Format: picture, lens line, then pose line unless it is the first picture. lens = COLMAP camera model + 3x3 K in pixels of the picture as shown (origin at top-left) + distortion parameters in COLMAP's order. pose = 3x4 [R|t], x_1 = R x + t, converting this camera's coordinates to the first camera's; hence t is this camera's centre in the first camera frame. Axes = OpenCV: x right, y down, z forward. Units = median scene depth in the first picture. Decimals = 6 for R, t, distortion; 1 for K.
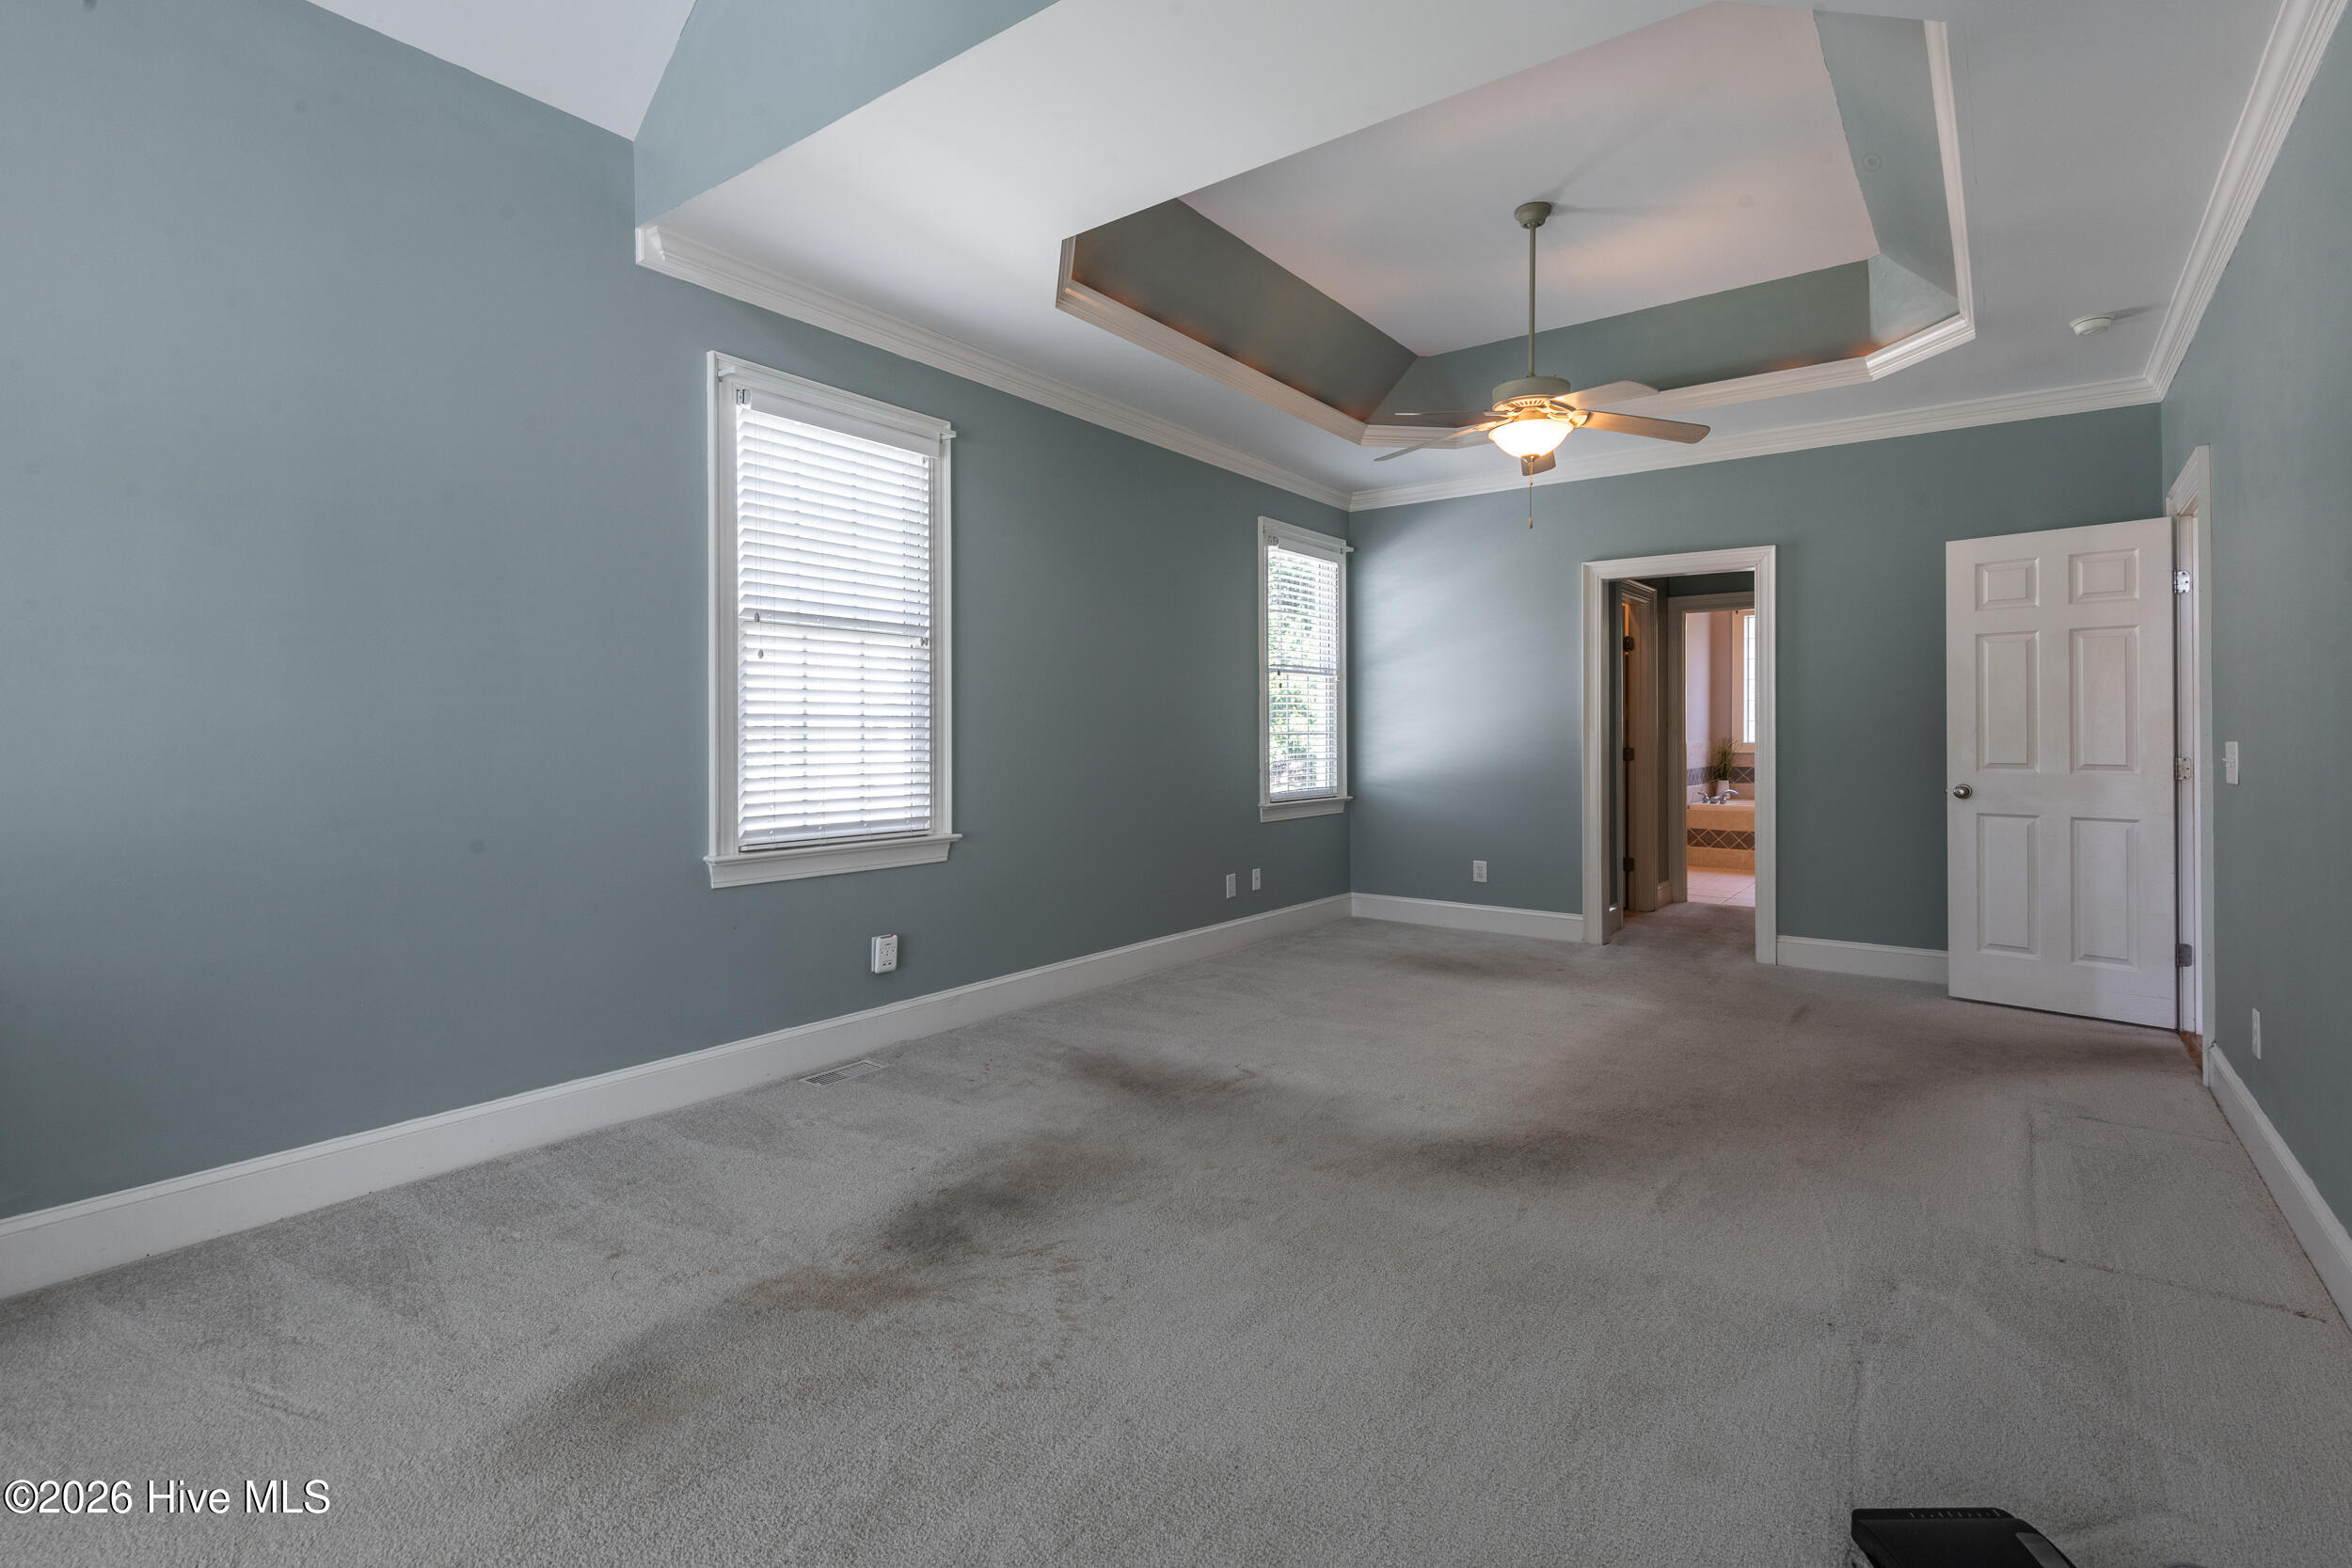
lens RADIAL K [[1092.5, 0, 1179.1], [0, 1092.5, 728.4], [0, 0, 1]] dist [0.036404, -0.021358]
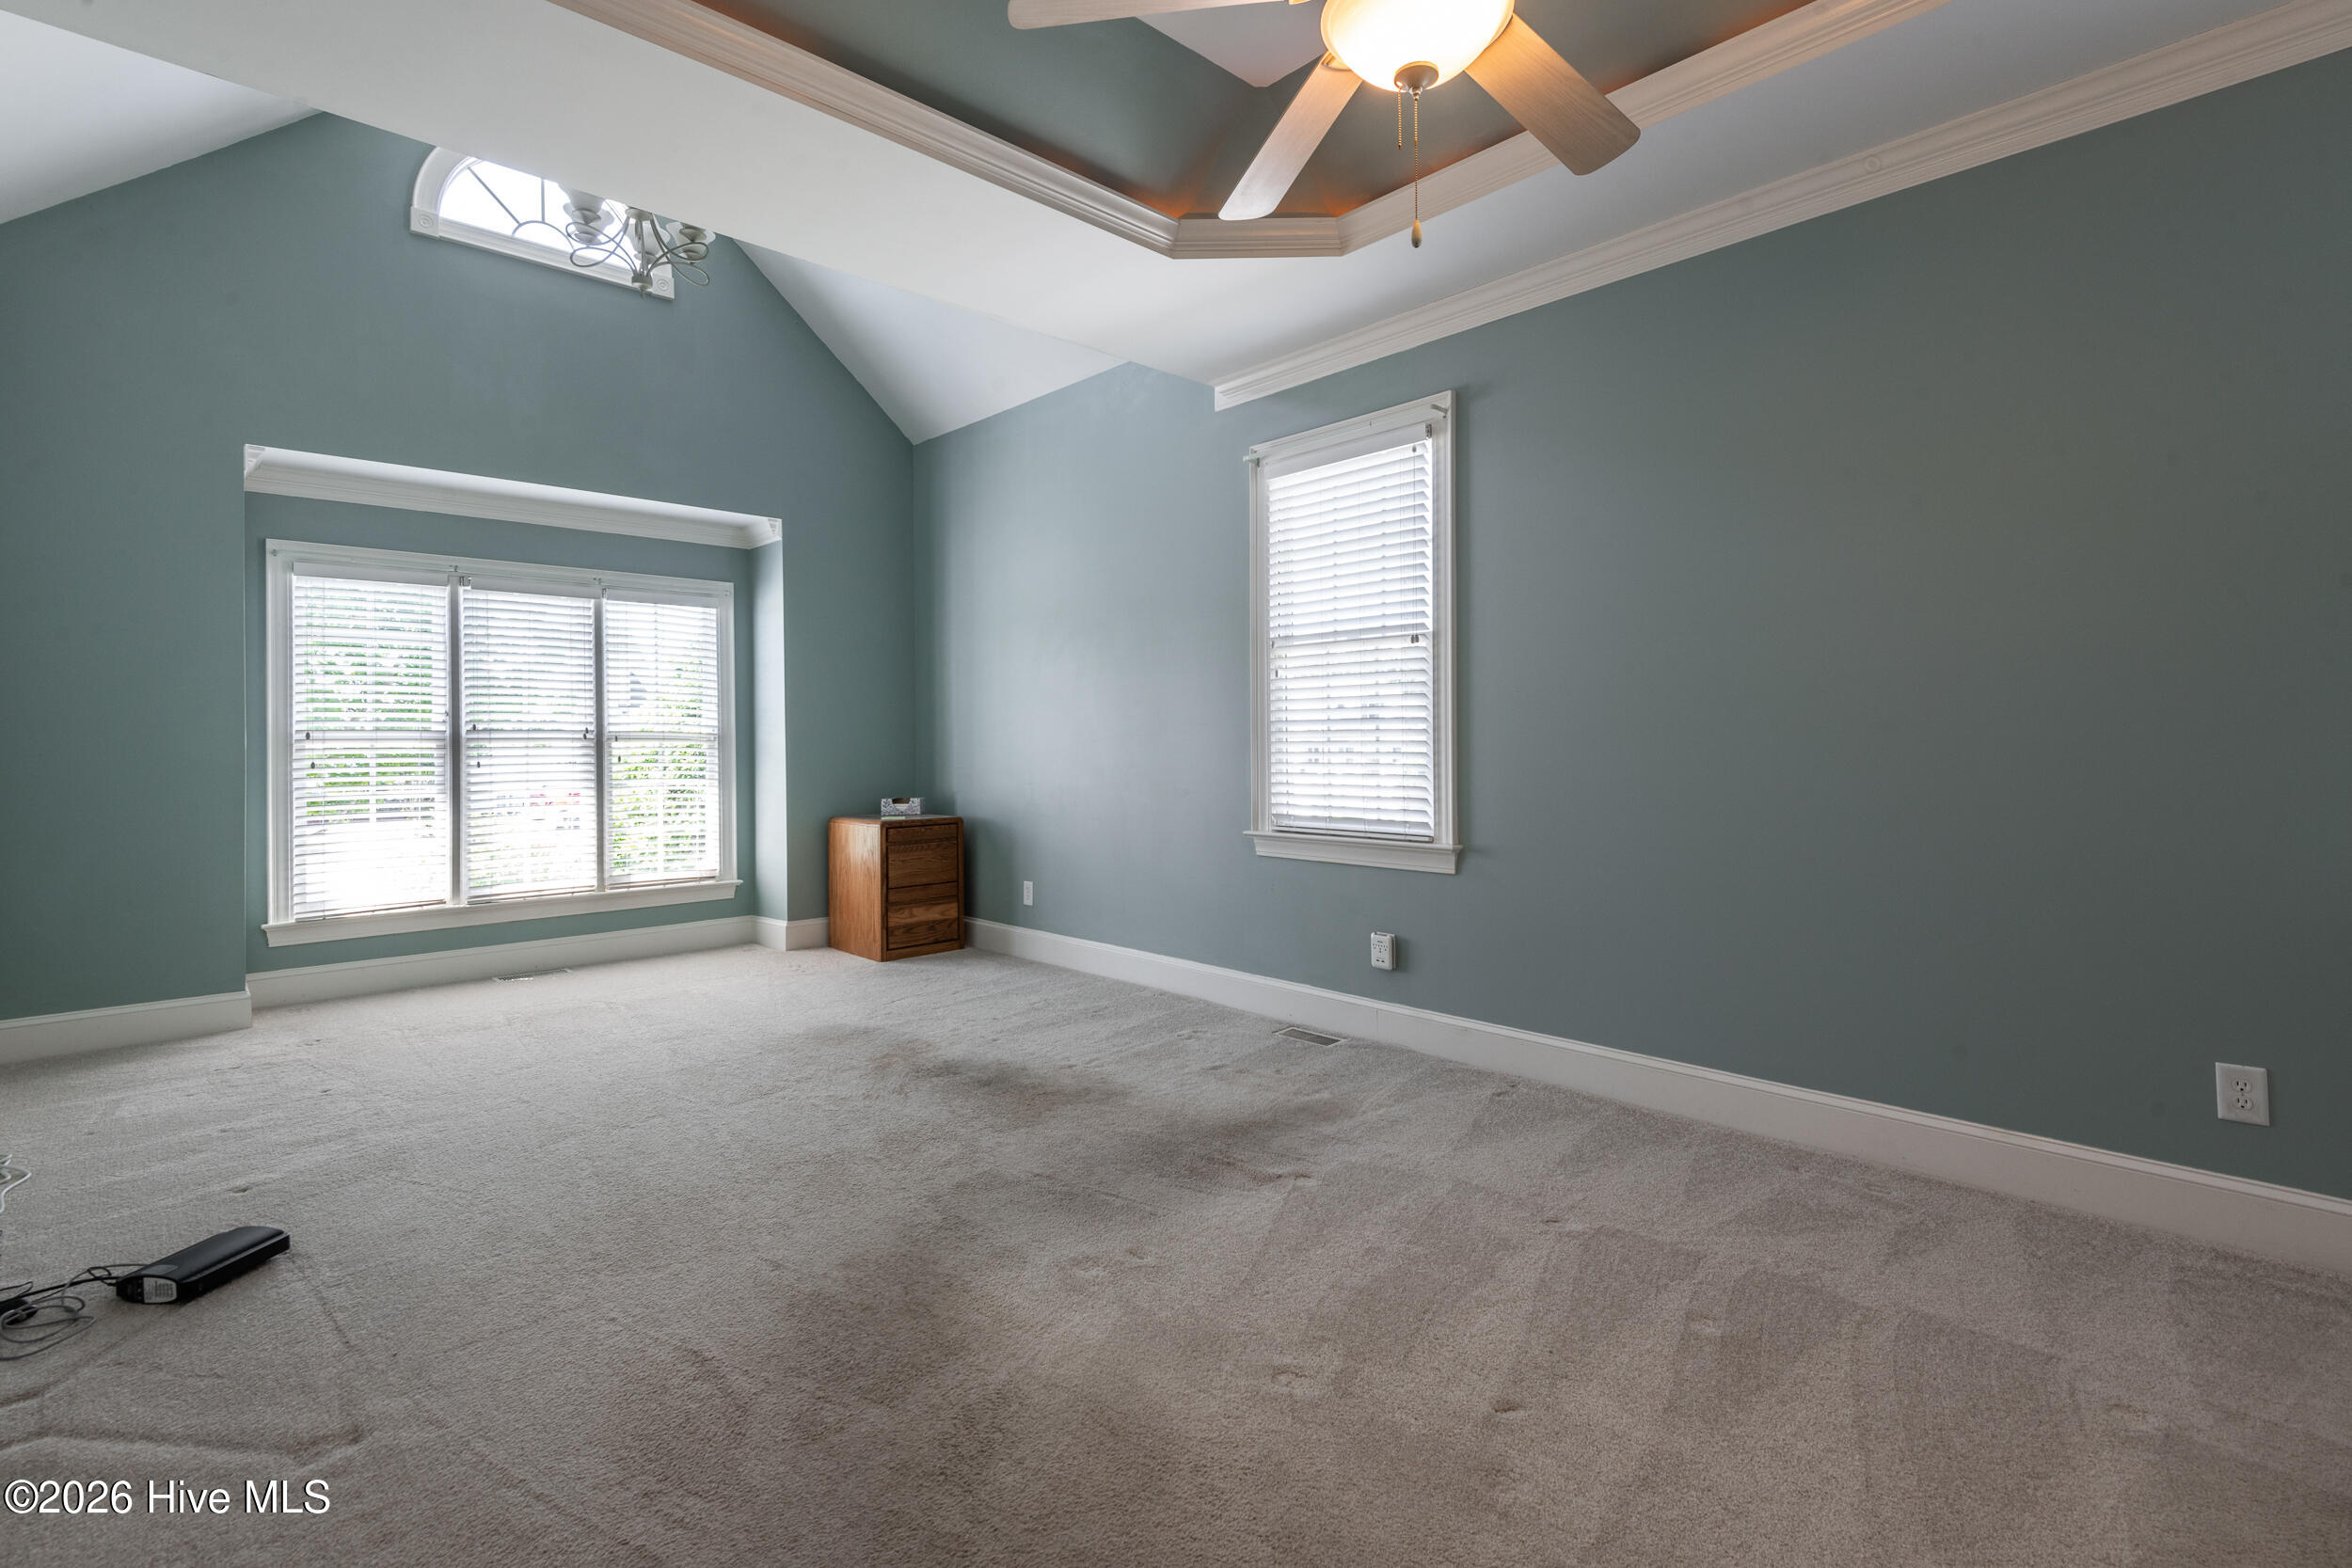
lens RADIAL K [[1089.0, 0, 1192.8], [0, 1089.0, 746.5], [0, 0, 1]] dist [0.040163, -0.020322]
pose [[-0.158874, 0.010825, -0.987240, 0.769049], [0.018750, 0.999793, 0.007945, 0.002806], [0.987121, -0.017249, -0.159044, 0.994787]]
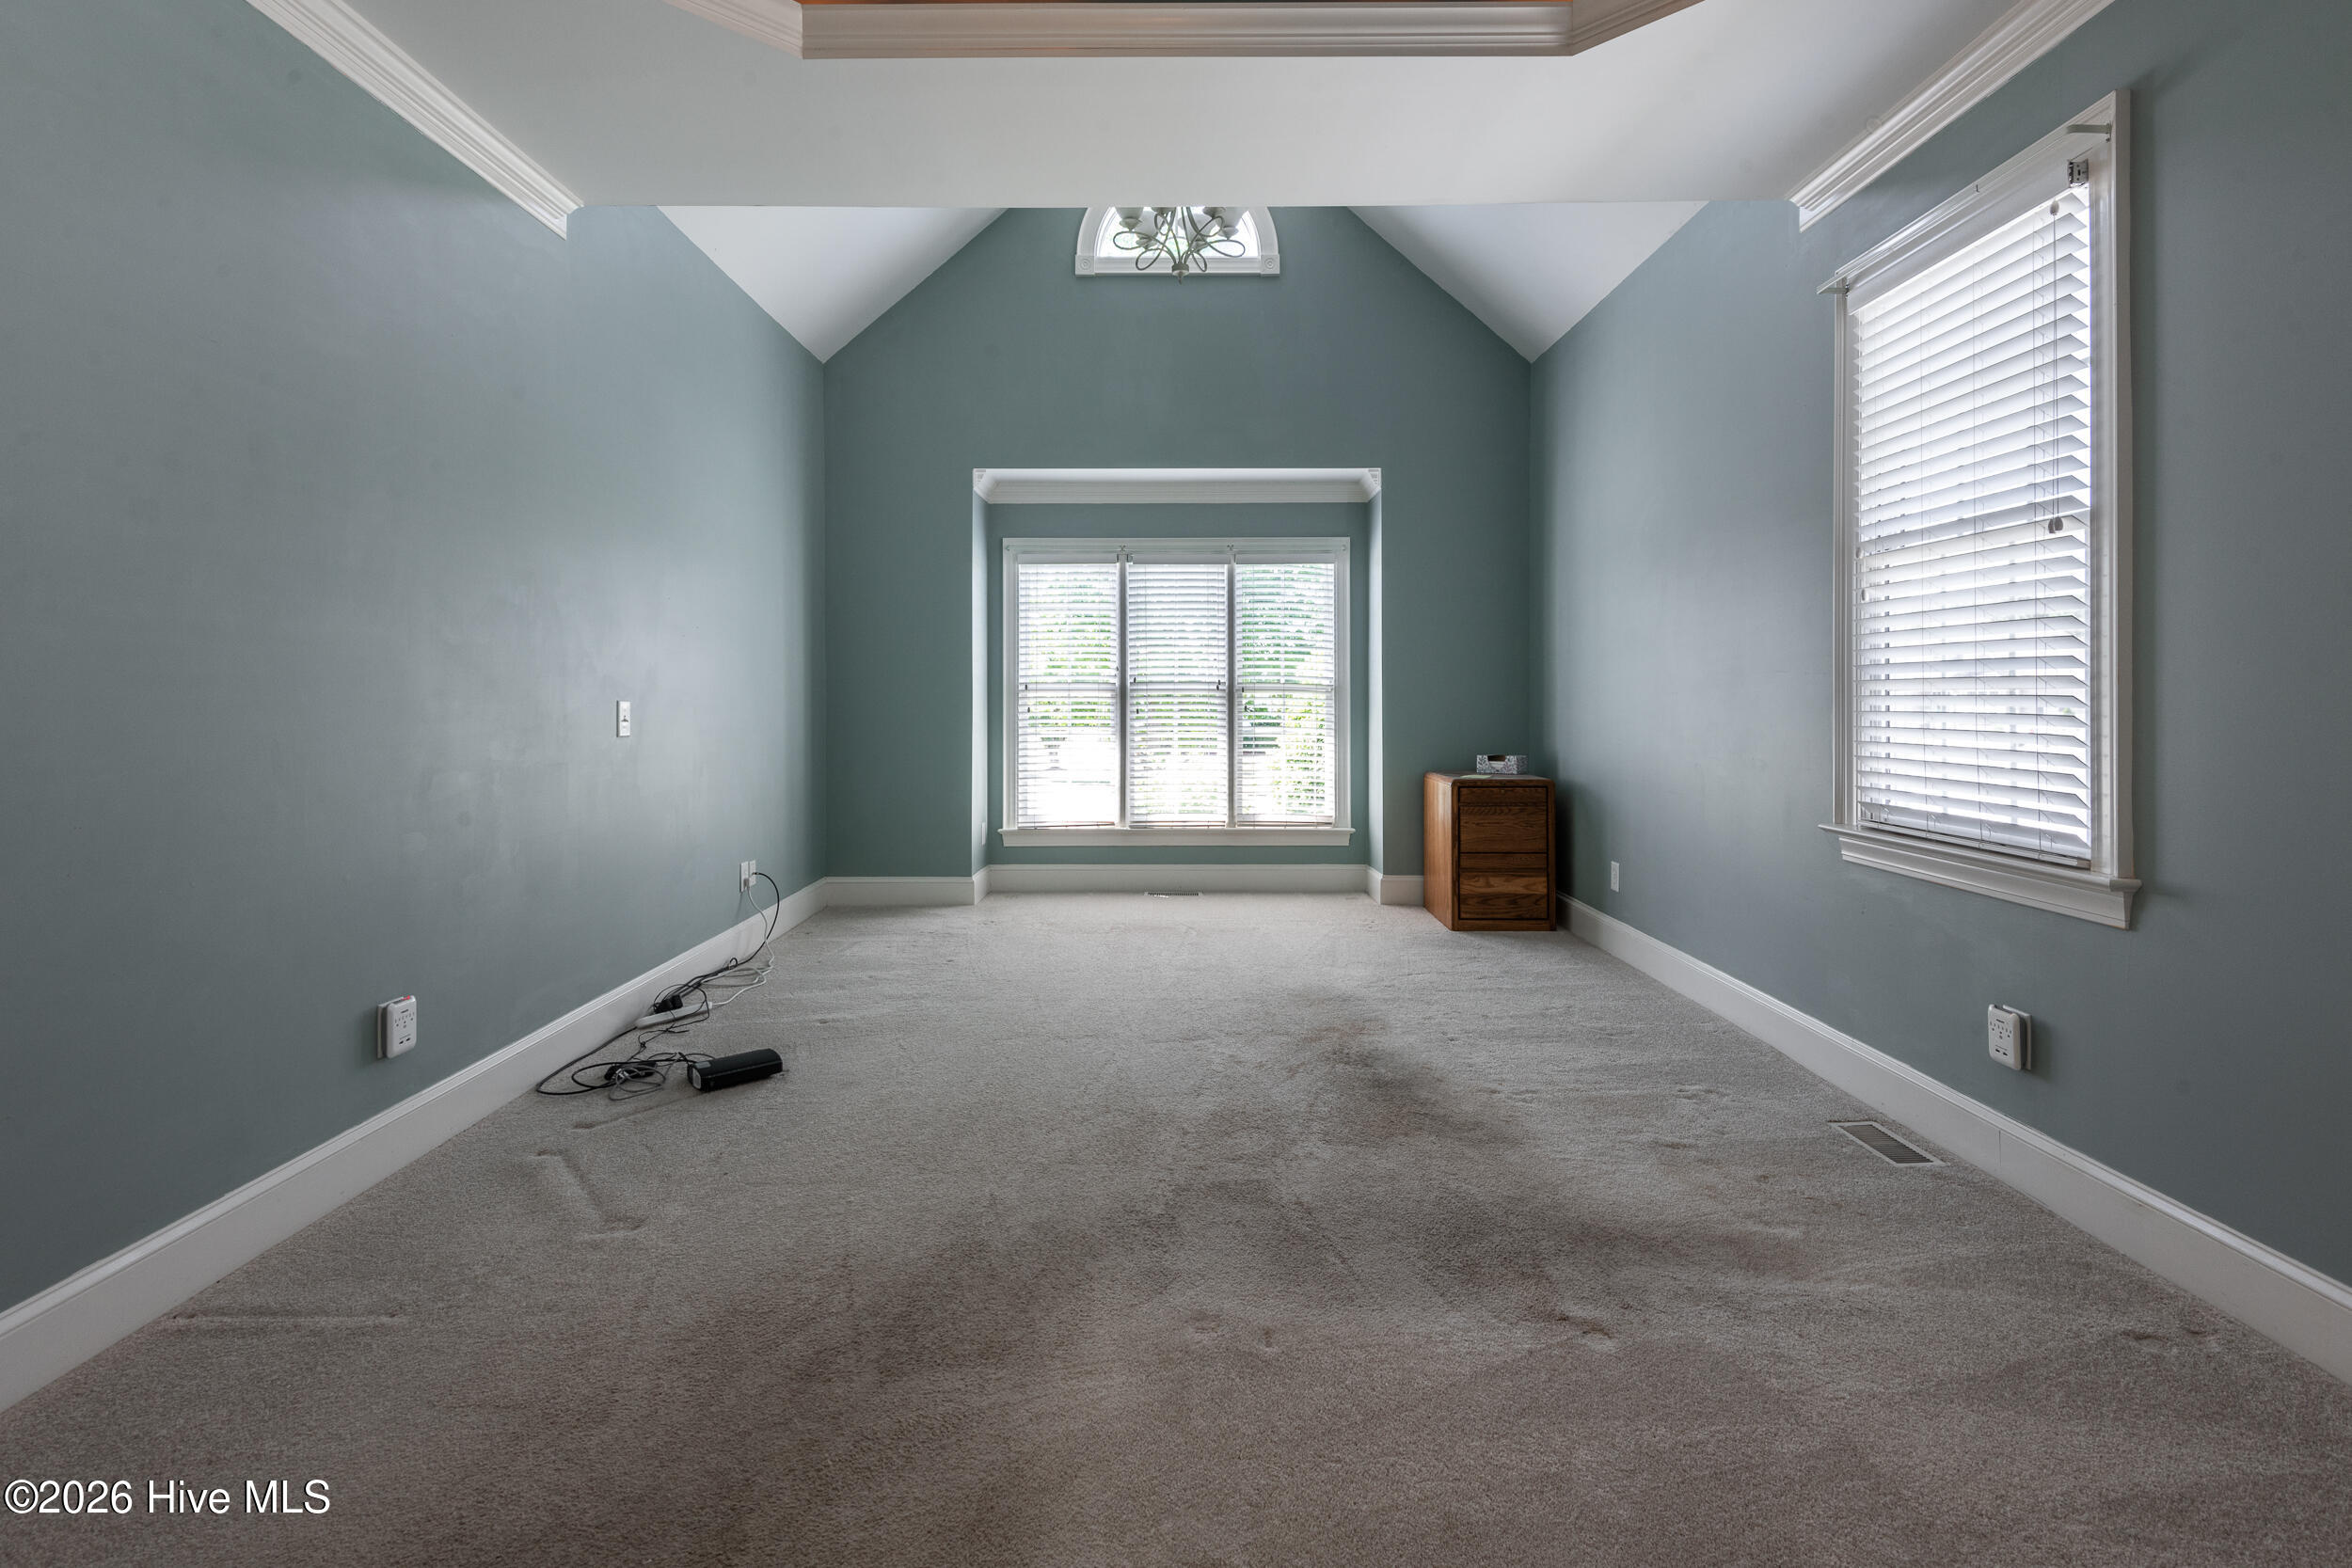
lens RADIAL K [[1107.3, 0, 1168.9], [0, 1107.3, 695.2], [0, 0, 1]] dist [0.040790, -0.025442]
pose [[-0.798436, 0.005658, -0.602053, 0.507967], [0.012004, 0.999907, -0.006522, 0.007063], [0.601960, -0.012434, -0.798429, 1.234666]]
